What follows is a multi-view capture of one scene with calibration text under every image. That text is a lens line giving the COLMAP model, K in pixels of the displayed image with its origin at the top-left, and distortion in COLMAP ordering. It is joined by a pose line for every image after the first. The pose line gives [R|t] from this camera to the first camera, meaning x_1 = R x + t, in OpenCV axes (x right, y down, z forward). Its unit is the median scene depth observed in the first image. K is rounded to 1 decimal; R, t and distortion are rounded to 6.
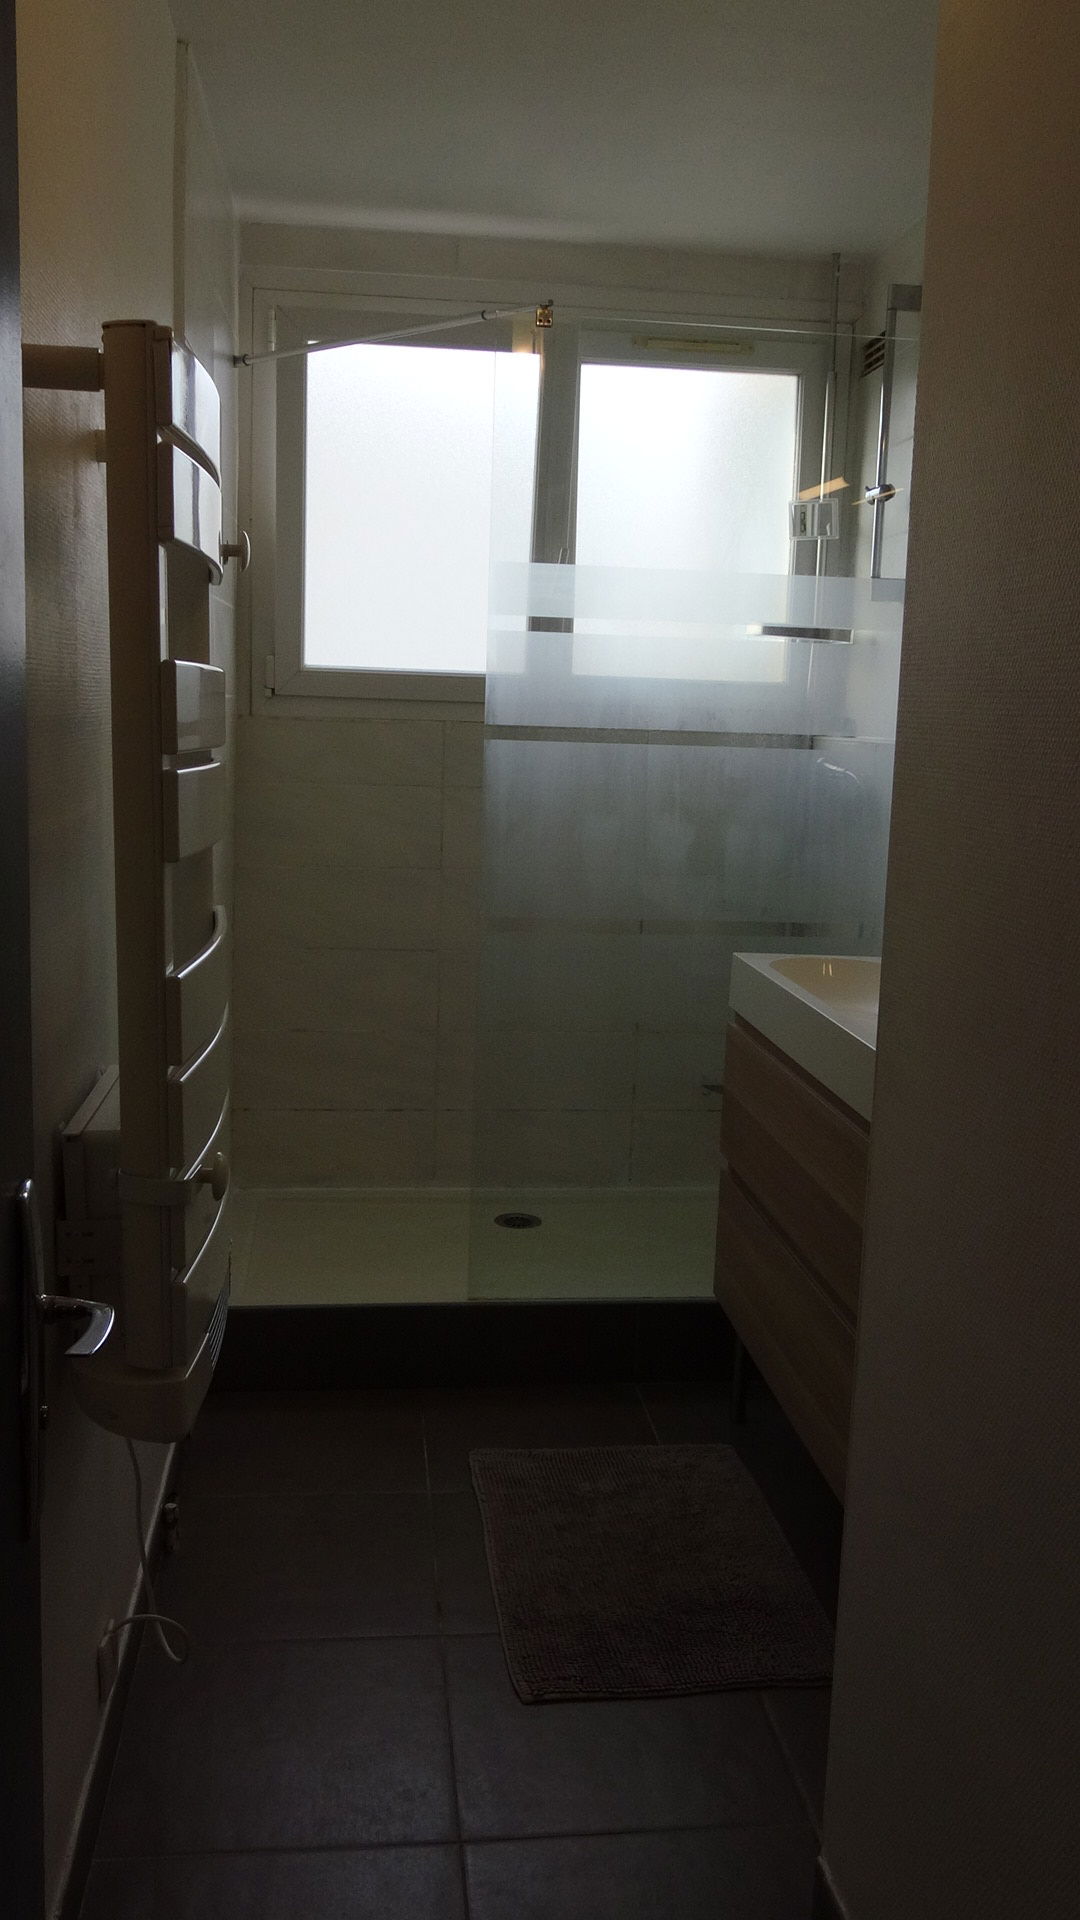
lens RADIAL K [[1561.4, 0, 546.3], [0, 1561.4, 955.9], [0, 0, 1]] dist [-0.029659, -0.000458]
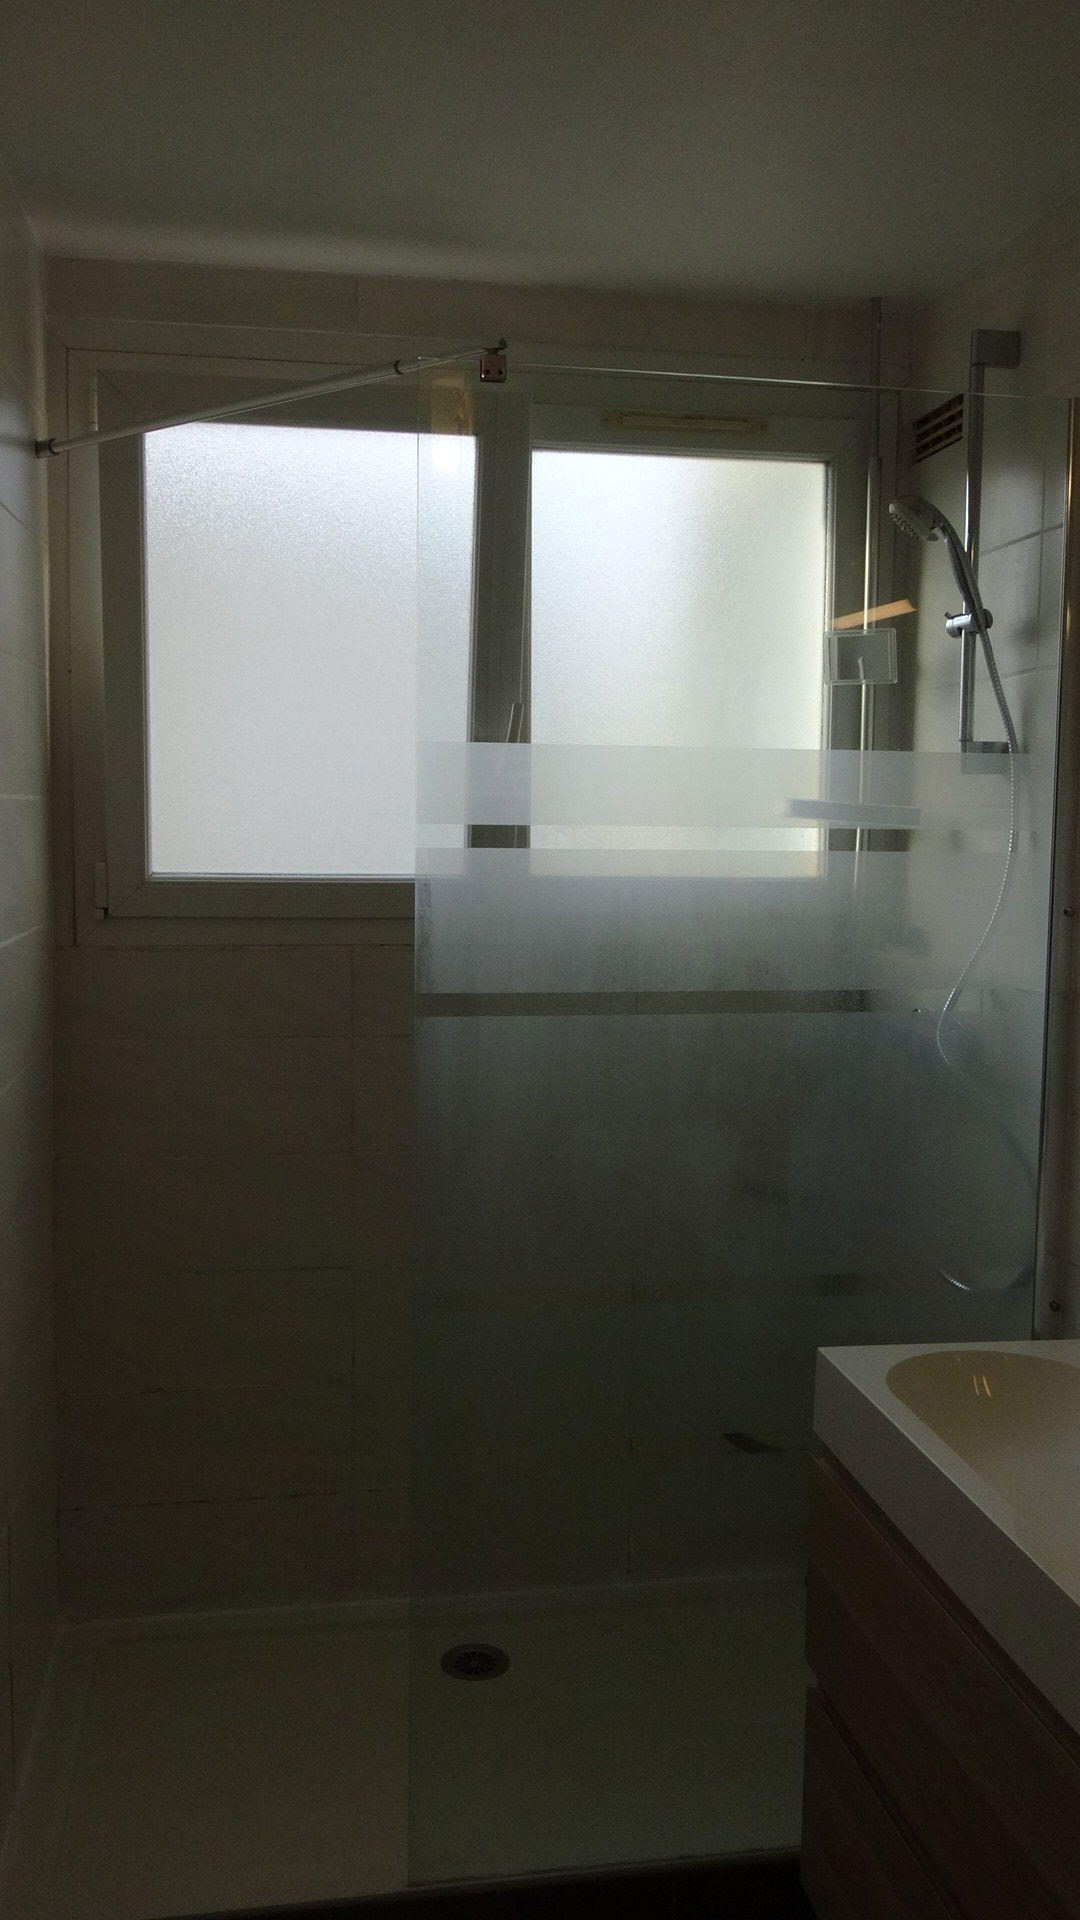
lens RADIAL K [[1561.4, 0, 532.0], [0, 1561.4, 966.5], [0, 0, 1]] dist [-0.029659, -0.000458]
pose [[0.998623, -0.025472, 0.045865, -0.017252], [0.028323, 0.997635, -0.062631, -0.099413], [-0.044161, 0.063844, 0.996982, 0.304967]]
